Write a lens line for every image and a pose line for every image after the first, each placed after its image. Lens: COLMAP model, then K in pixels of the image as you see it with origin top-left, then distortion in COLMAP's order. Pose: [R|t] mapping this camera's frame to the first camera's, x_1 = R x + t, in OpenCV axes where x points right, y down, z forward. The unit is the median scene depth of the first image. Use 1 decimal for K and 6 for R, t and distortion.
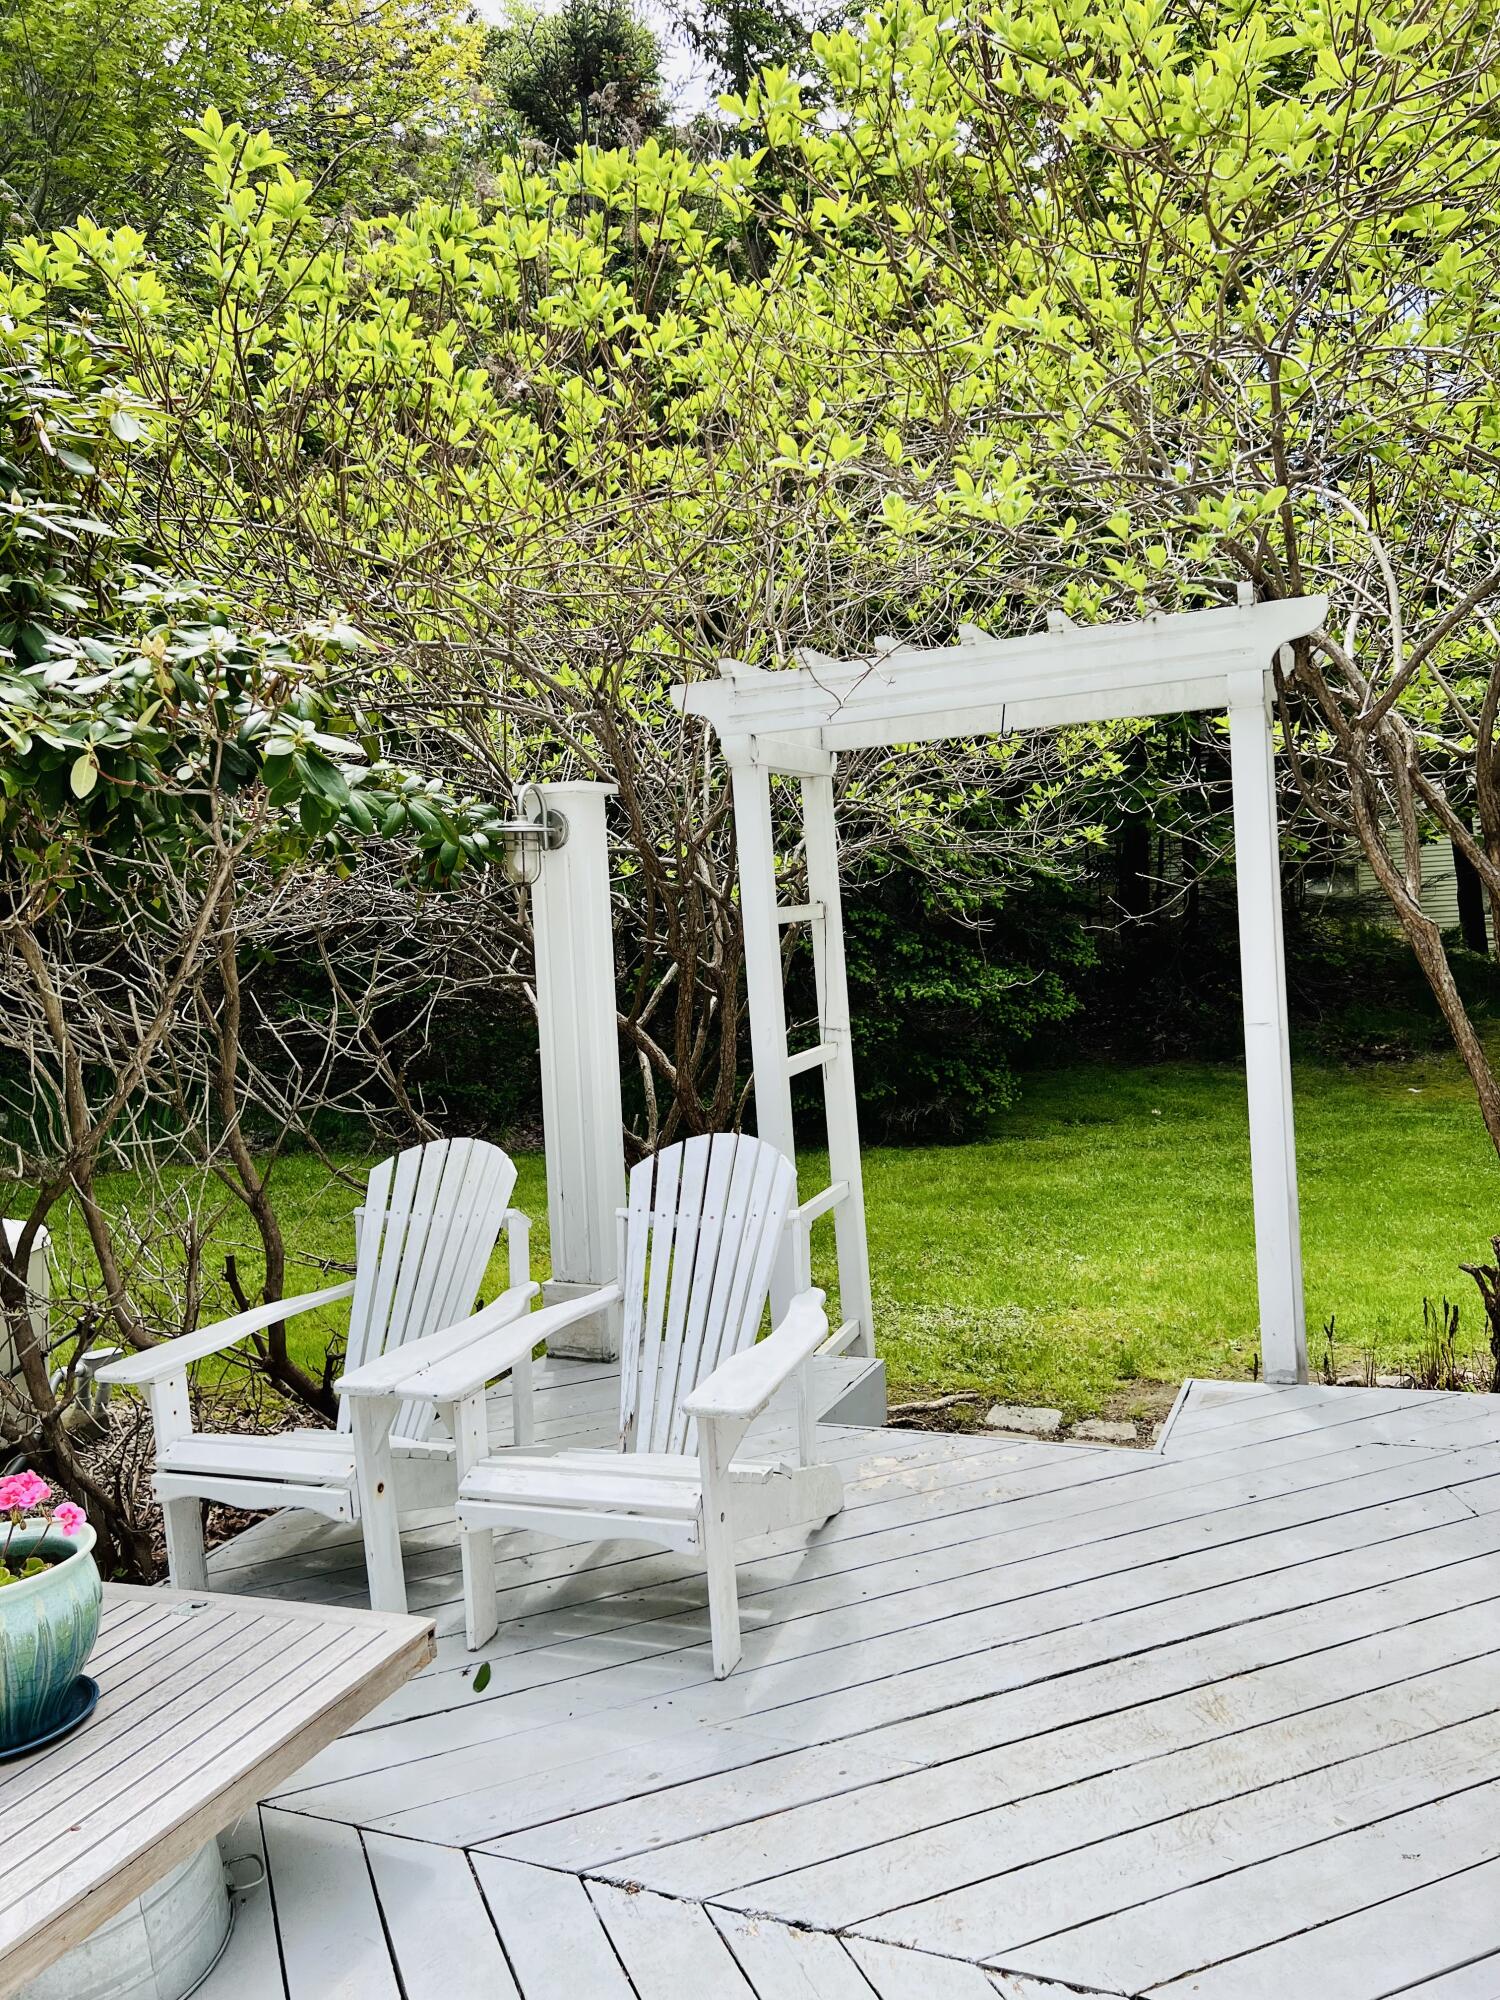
lens RADIAL K [[1530.9, 0, 751.4], [0, 1530.9, 997.5], [0, 0, 1]] dist [0.025110, 0.001437]
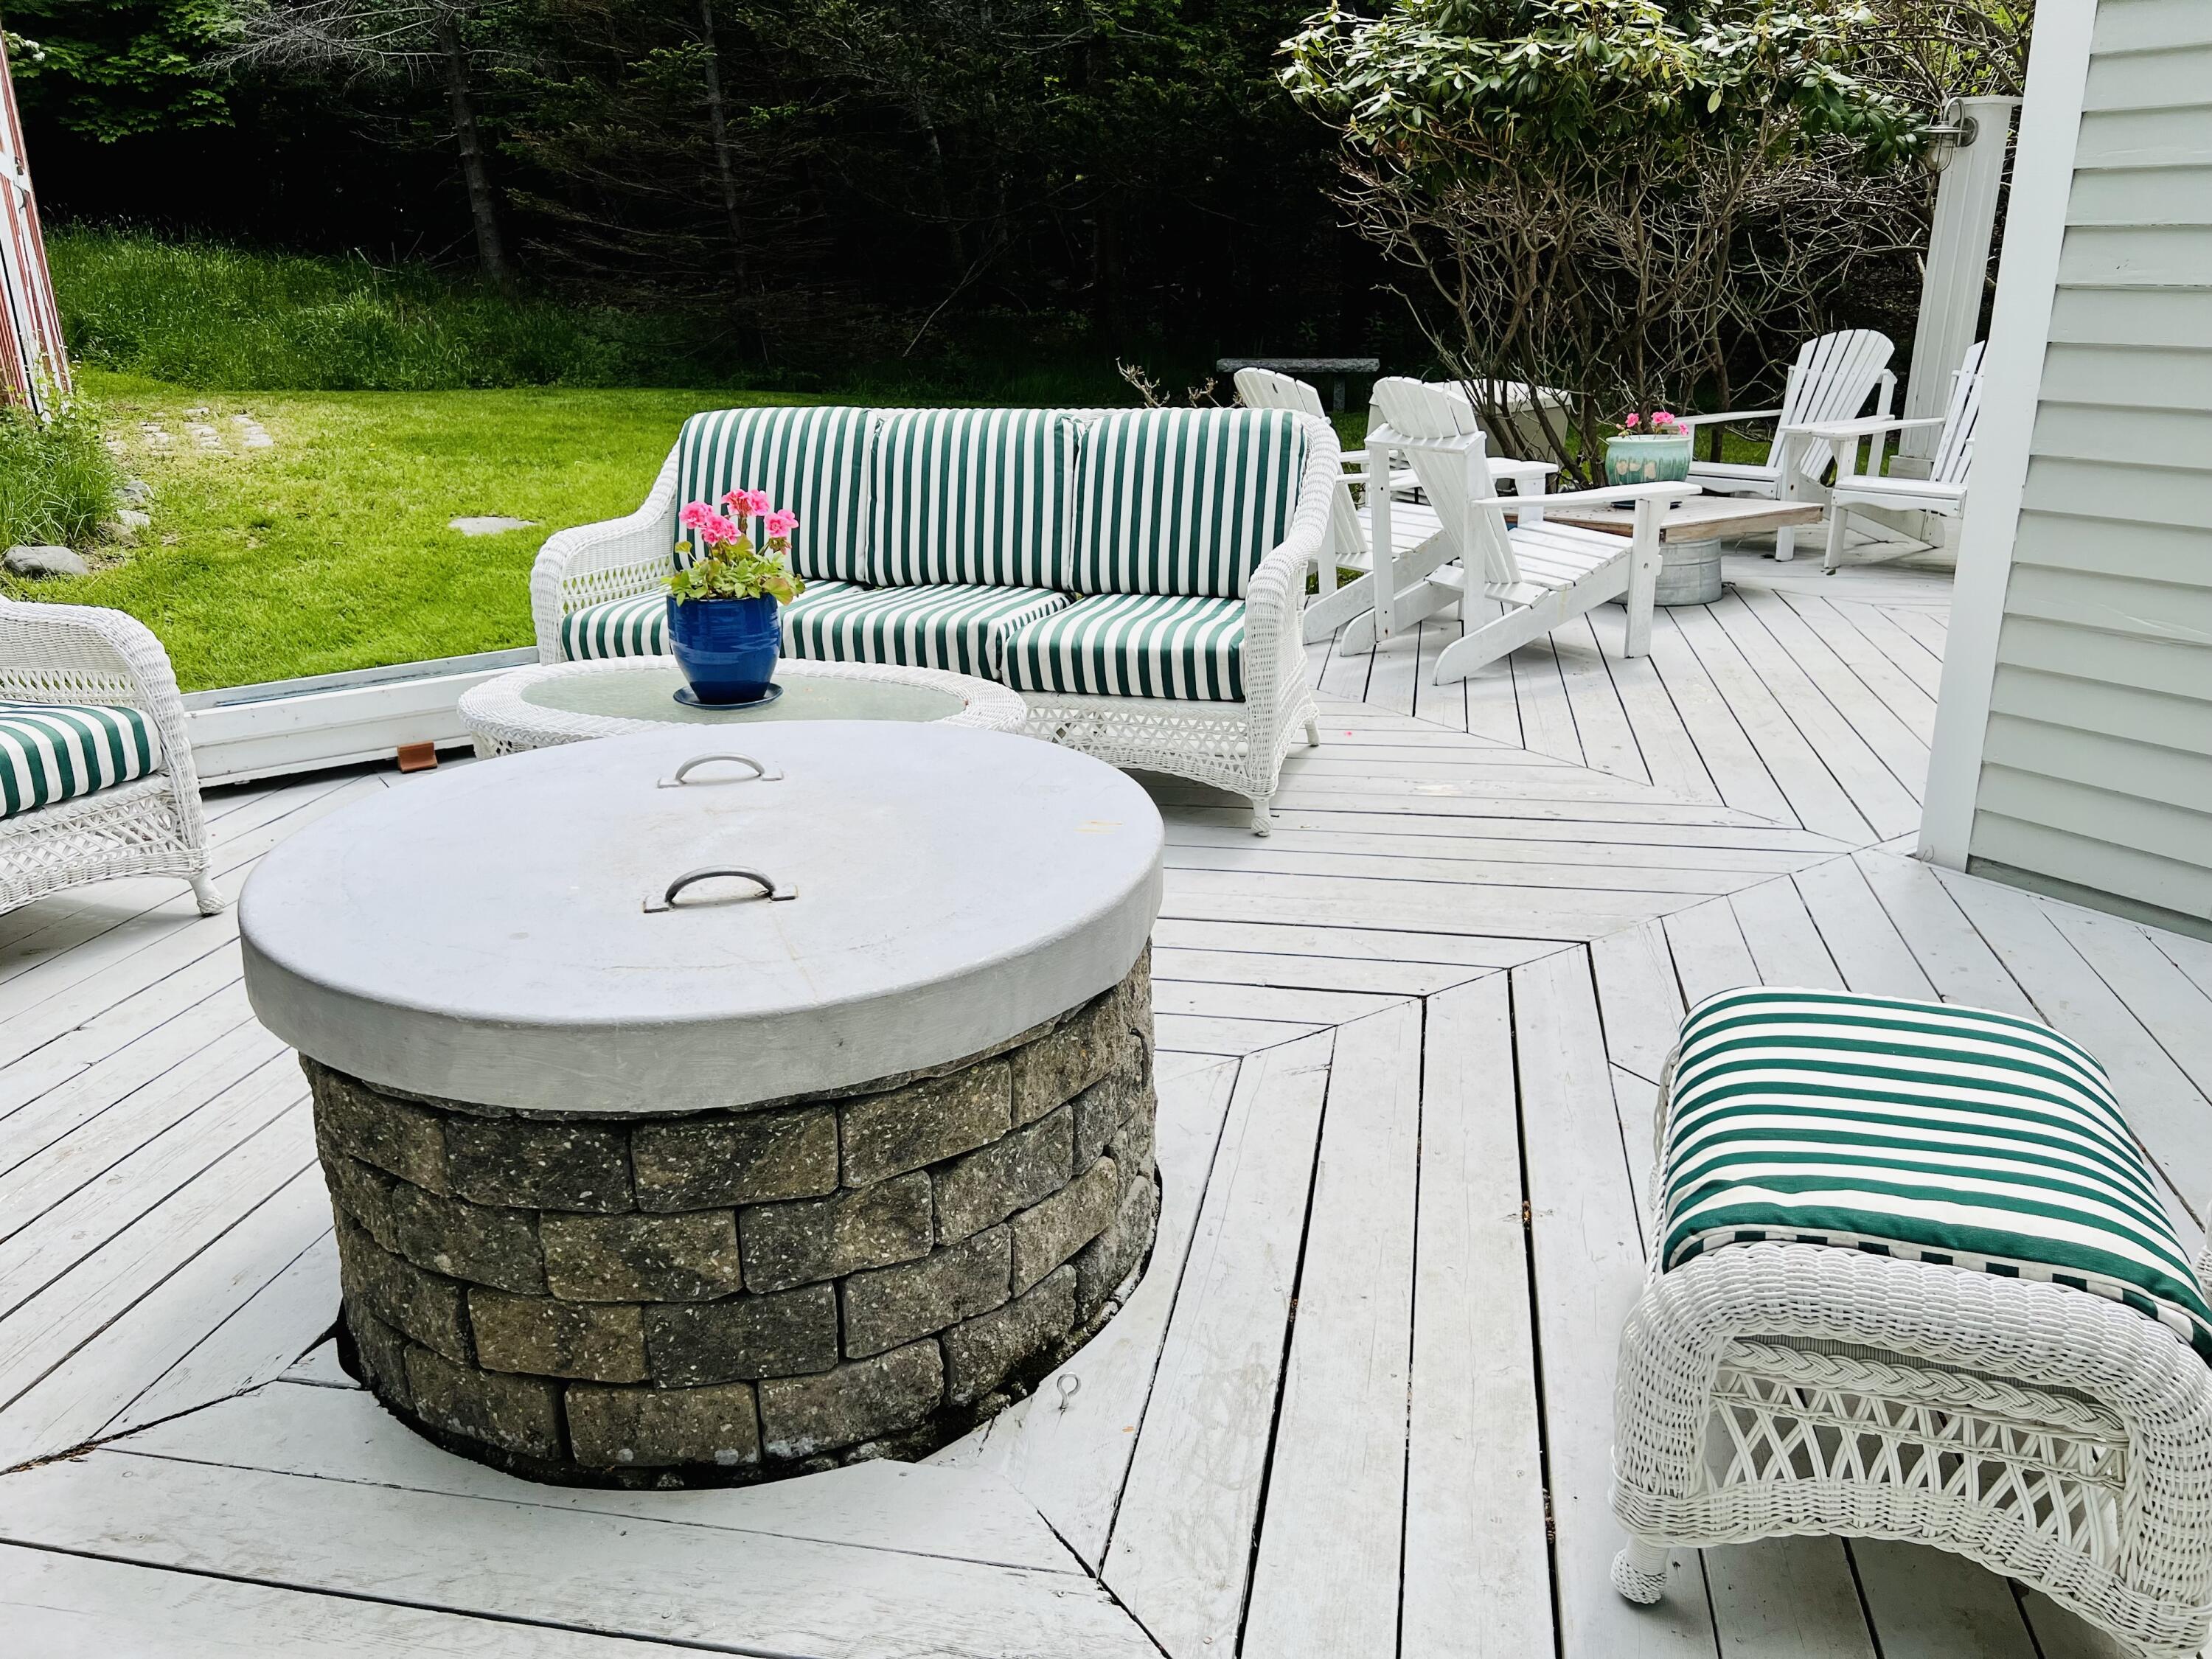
lens RADIAL K [[1693.2, 0, 1109.4], [0, 1693.2, 829.3], [0, 0, 1]] dist [0.025110, 0.001437]
pose [[0.841309, 0.218931, -0.494235, 0.143959], [-0.074446, 0.952526, 0.295215, 0.109727], [0.535404, -0.211573, 0.817667, -0.971938]]
